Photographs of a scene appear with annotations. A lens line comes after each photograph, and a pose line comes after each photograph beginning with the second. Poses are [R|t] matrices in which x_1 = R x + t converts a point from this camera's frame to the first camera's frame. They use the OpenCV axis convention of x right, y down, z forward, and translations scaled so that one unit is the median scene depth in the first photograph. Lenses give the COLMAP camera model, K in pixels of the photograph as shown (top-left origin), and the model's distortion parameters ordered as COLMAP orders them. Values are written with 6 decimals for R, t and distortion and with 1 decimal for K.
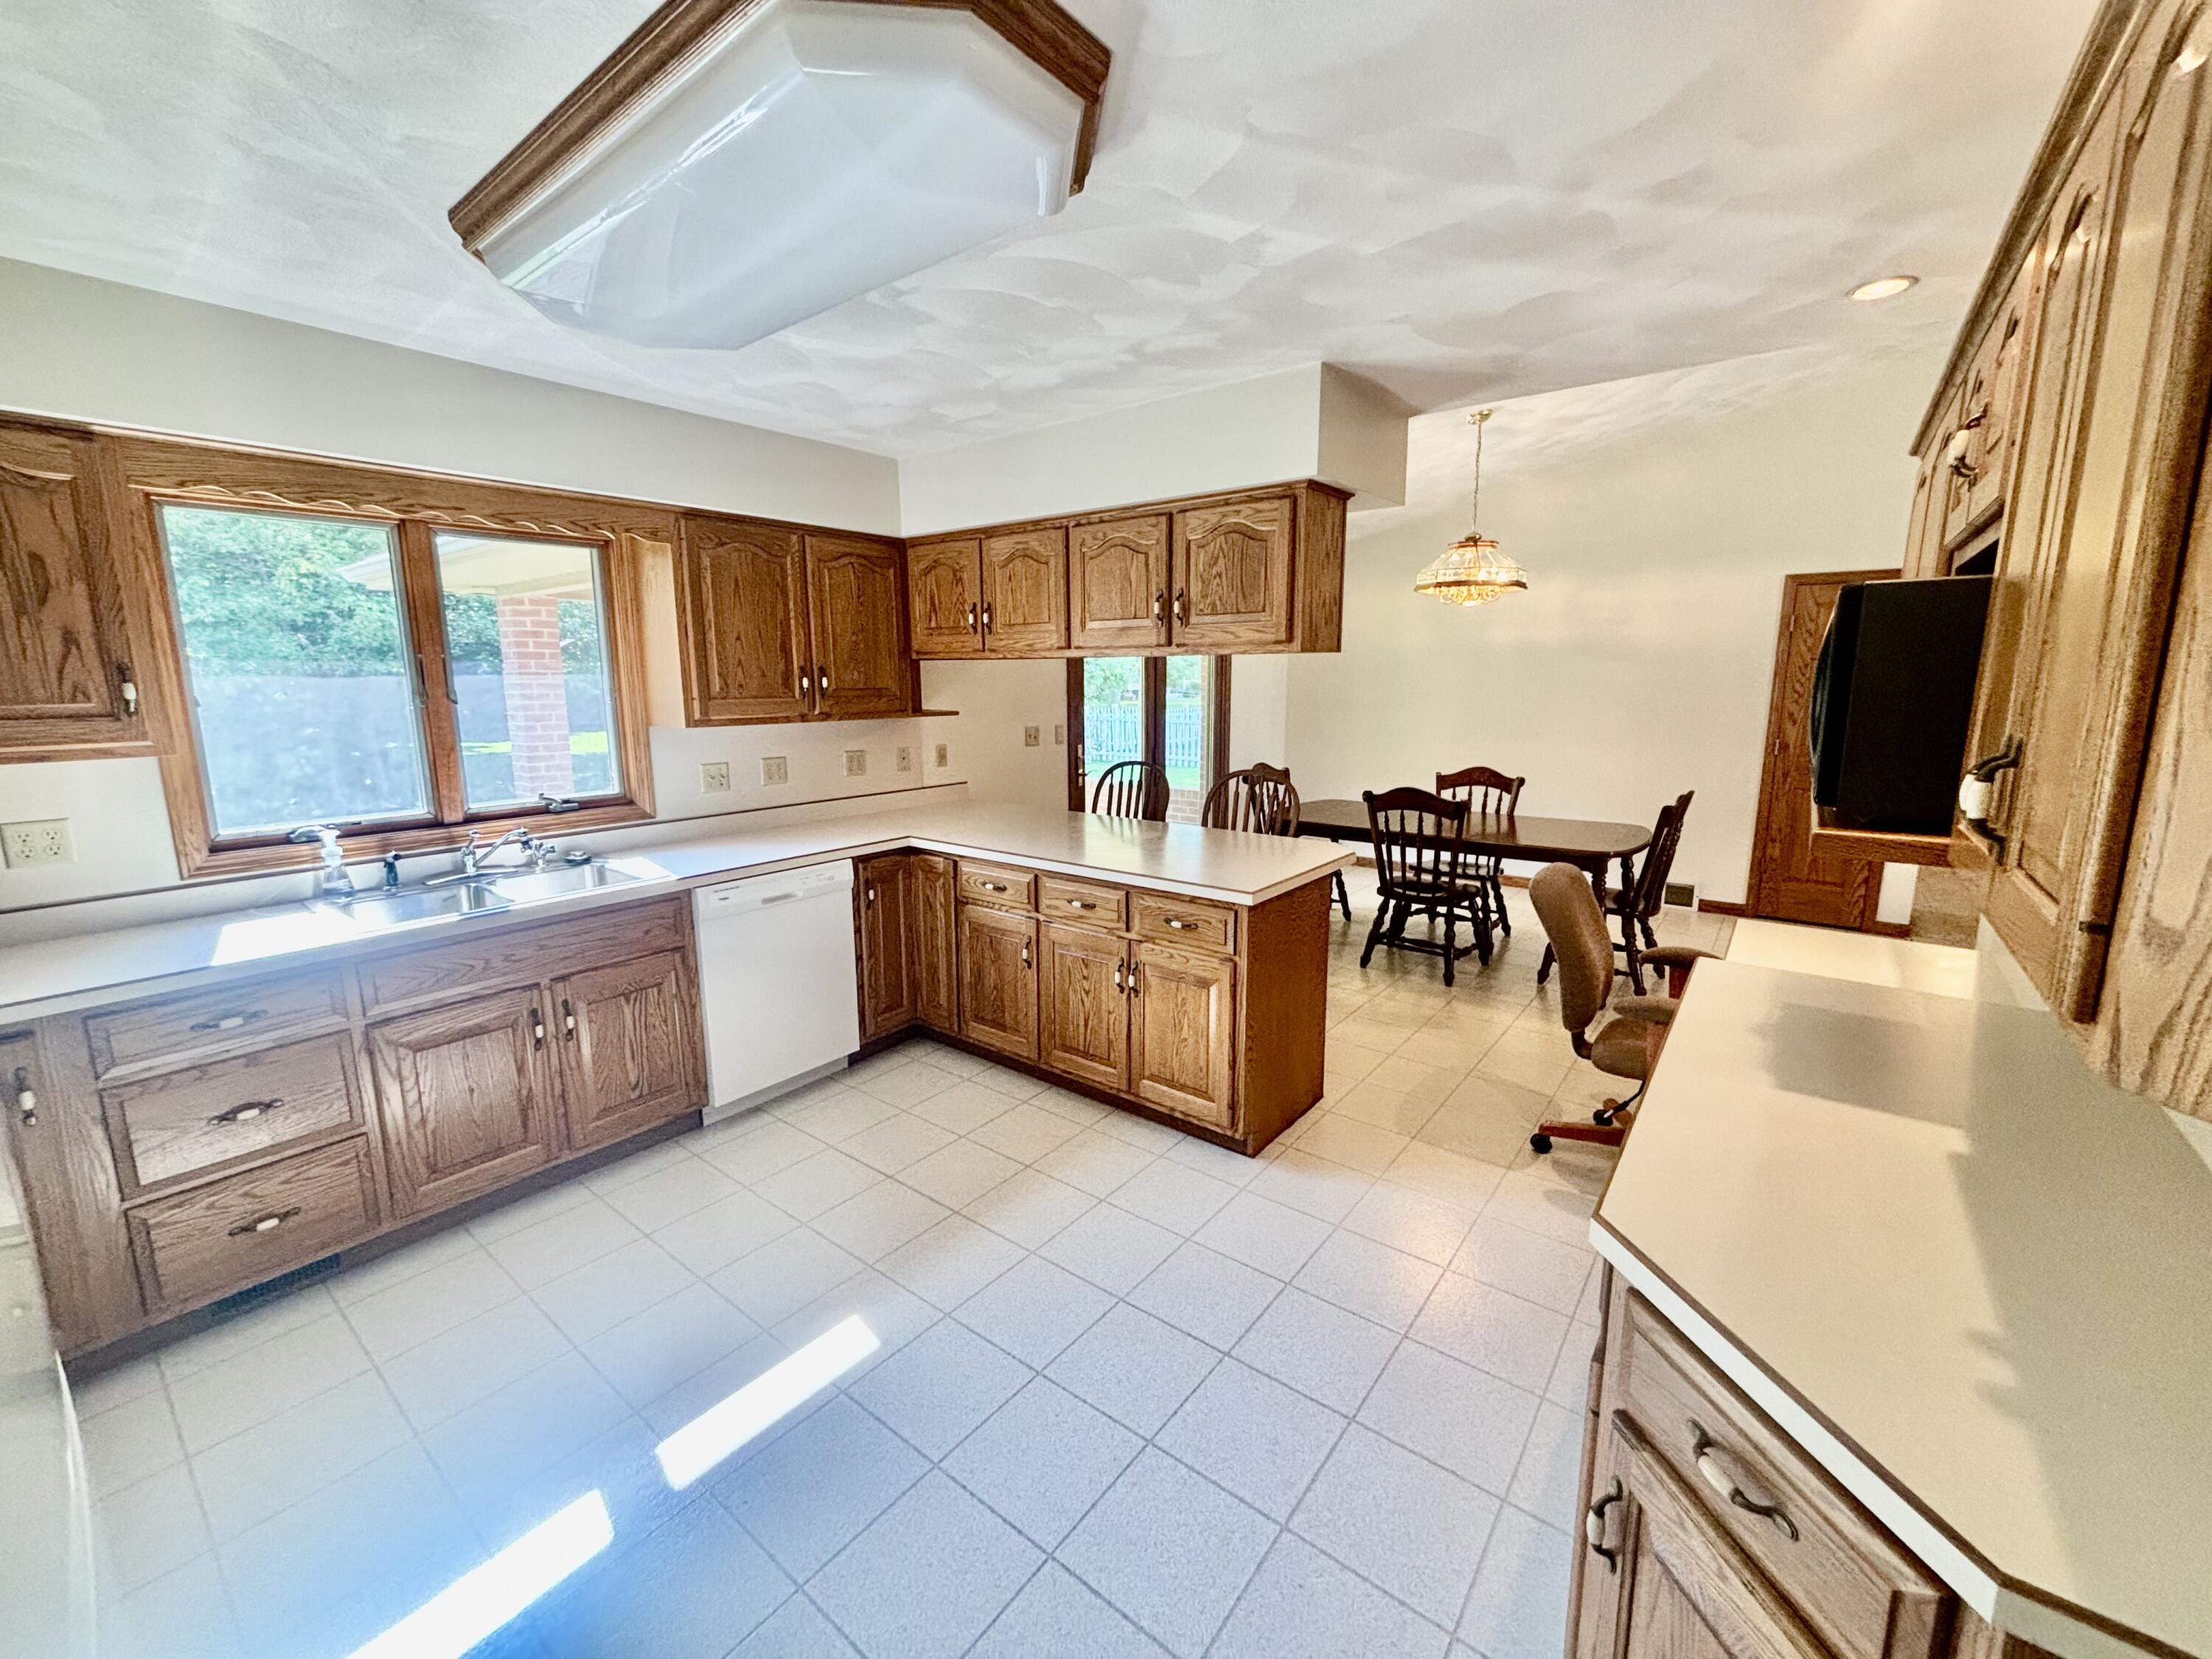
lens RADIAL K [[892.9, 0, 1108.5], [0, 892.9, 823.6], [0, 0, 1]] dist [-0.003269, 0.000001]
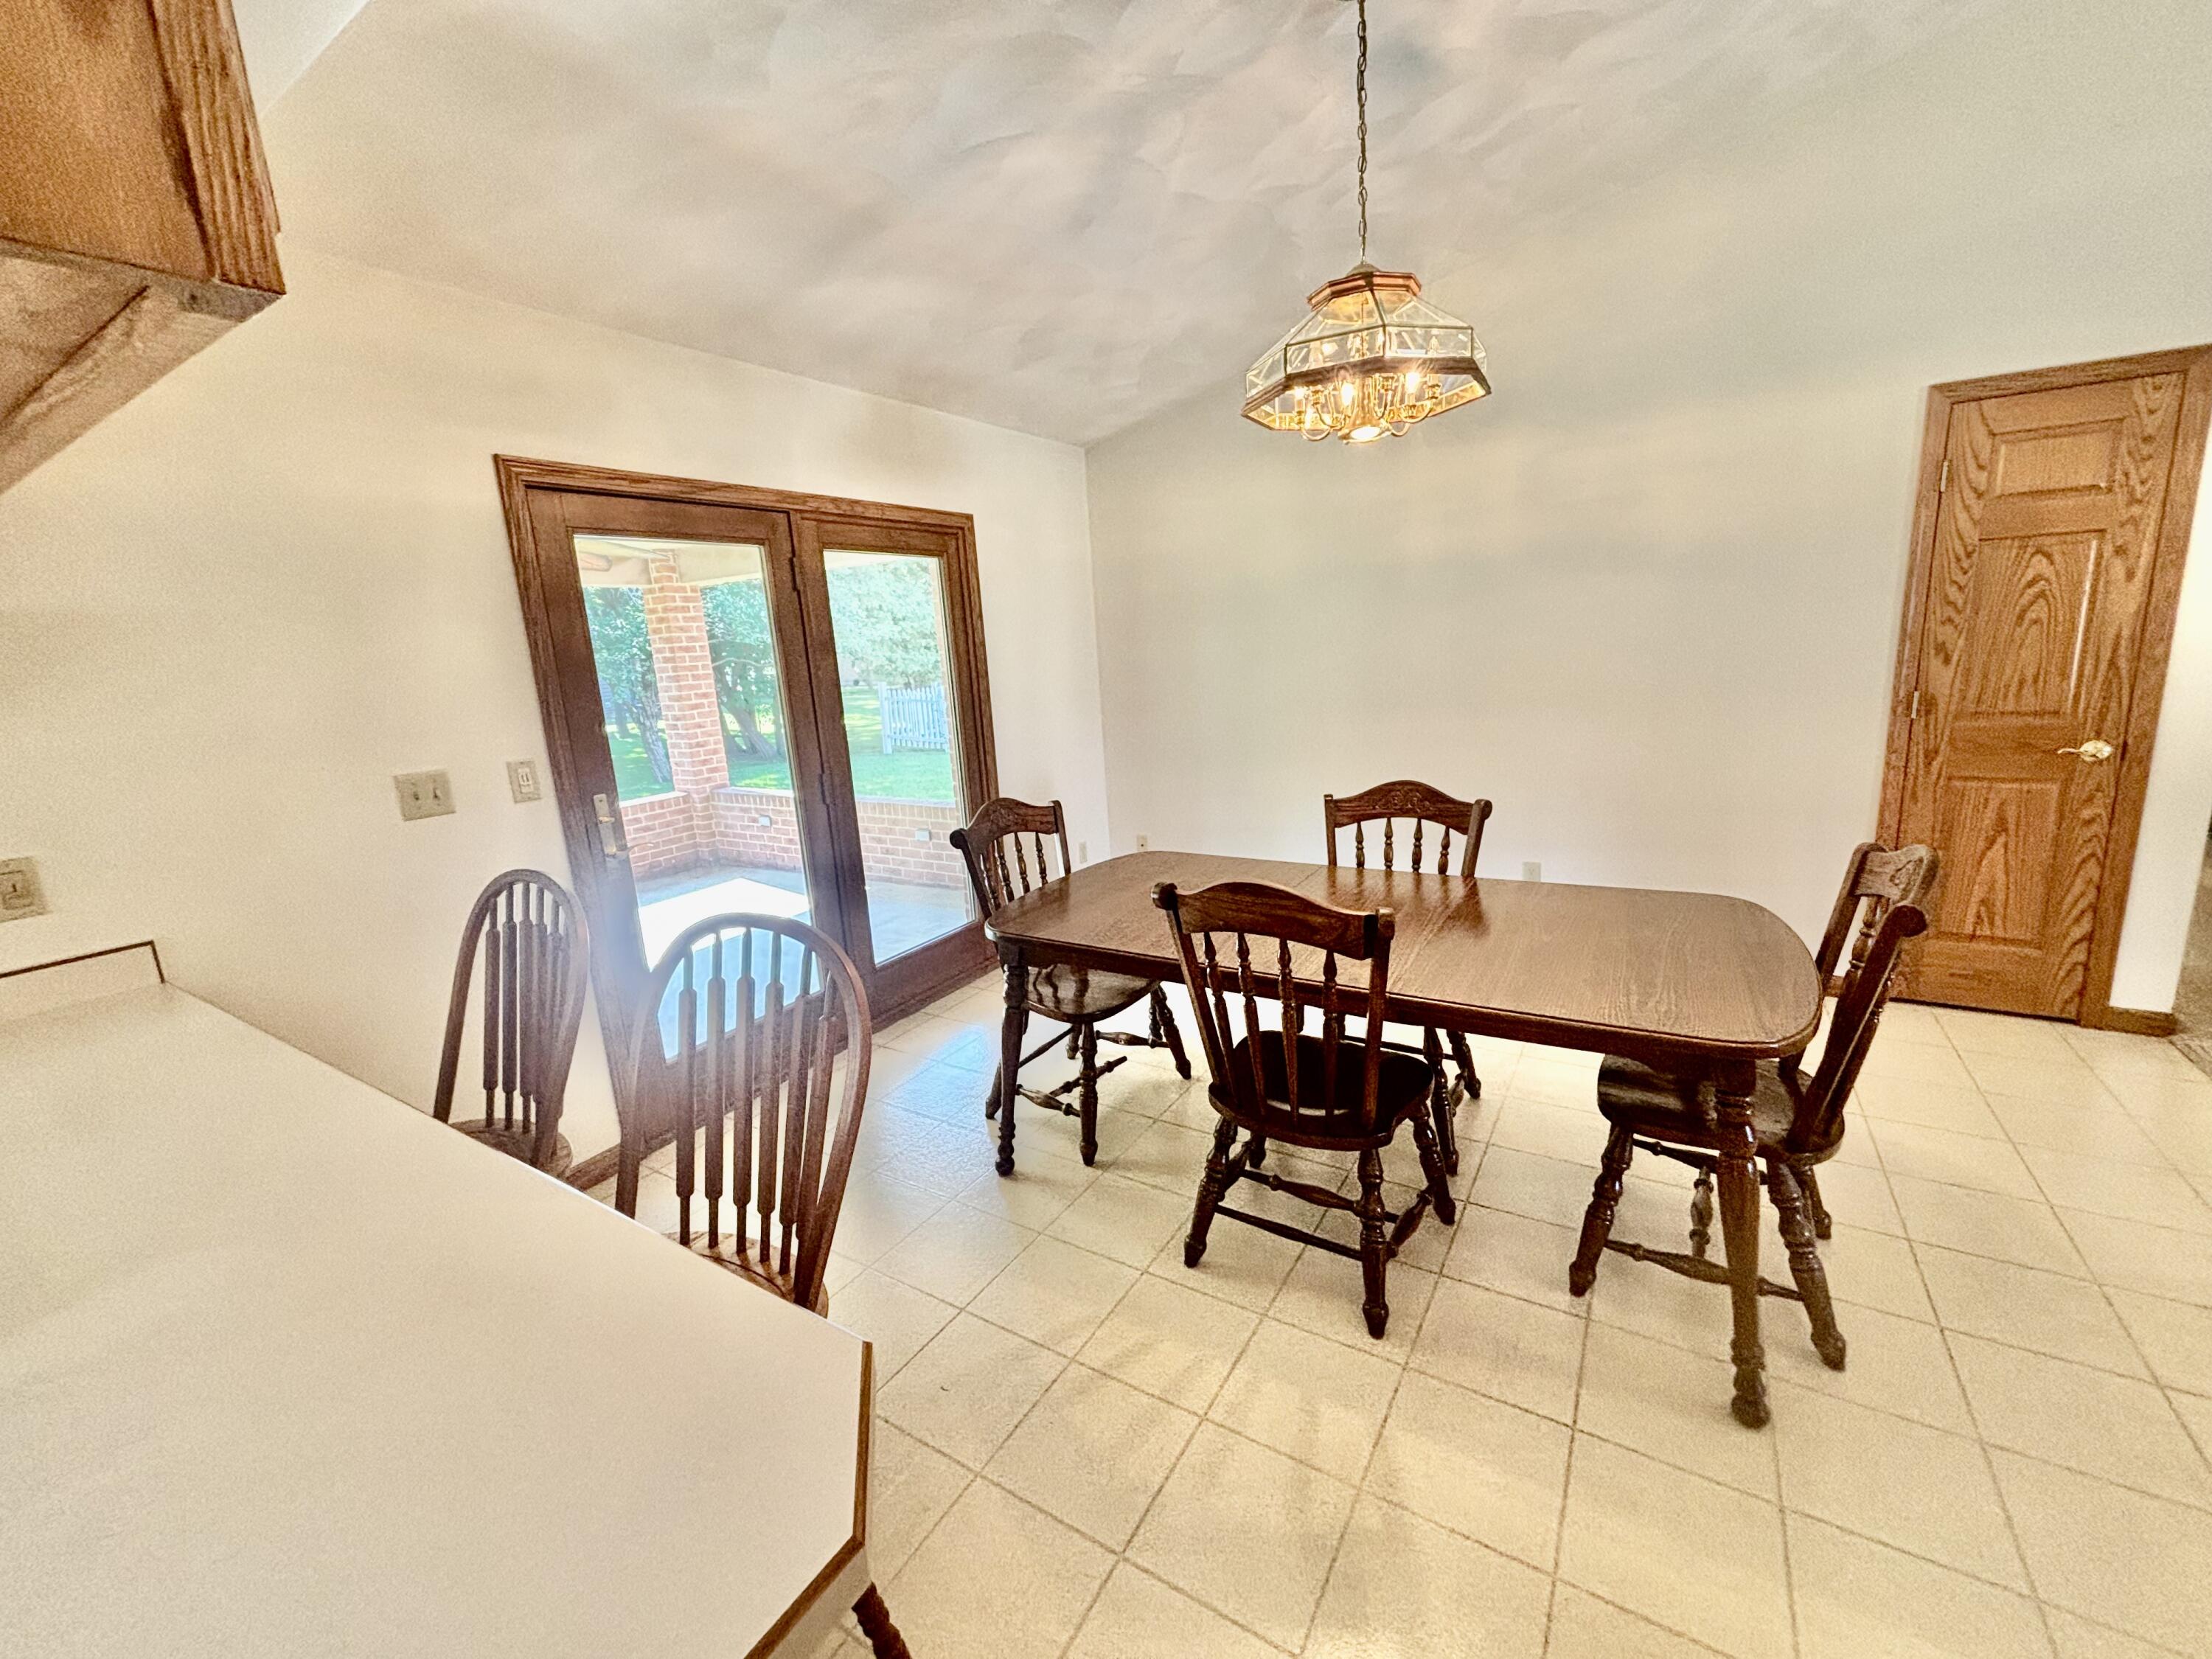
lens RADIAL K [[880.6, 0, 1119.7], [0, 880.6, 823.9], [0, 0, 1]] dist [0.000210, 0.000130]
pose [[0.992370, -0.077519, 0.095874, 0.205308], [0.075052, 0.996755, 0.029082, -0.068031], [-0.097817, -0.021664, 0.994969, 0.516221]]
